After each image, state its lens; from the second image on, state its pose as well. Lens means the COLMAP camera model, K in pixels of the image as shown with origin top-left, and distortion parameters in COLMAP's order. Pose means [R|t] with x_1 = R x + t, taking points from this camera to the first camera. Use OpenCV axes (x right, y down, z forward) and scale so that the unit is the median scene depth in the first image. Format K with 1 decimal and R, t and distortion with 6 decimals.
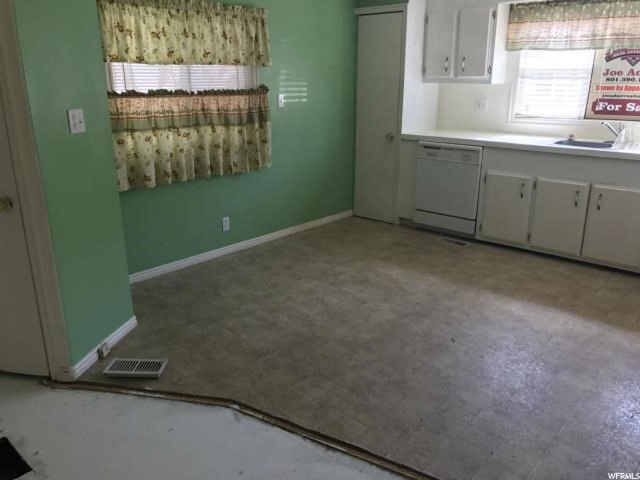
lens RADIAL K [[523.0, 0, 320.5], [0, 523.0, 241.3], [0, 0, 1]] dist [0.010034, 0.004039]
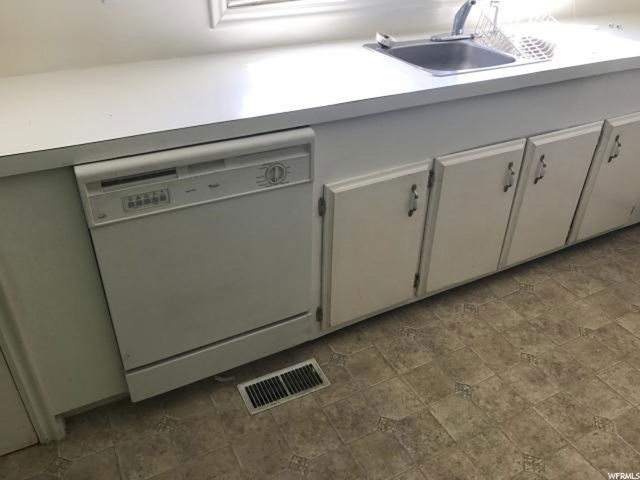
lens RADIAL K [[523.0, 0, 318.8], [0, 523.0, 238.0], [0, 0, 1]] dist [0.010034, 0.004039]
pose [[0.355180, -0.507653, 0.784943, 0.024750], [0.266619, 0.859828, 0.435442, -0.272755], [-0.895969, 0.054621, 0.440744, 0.899925]]
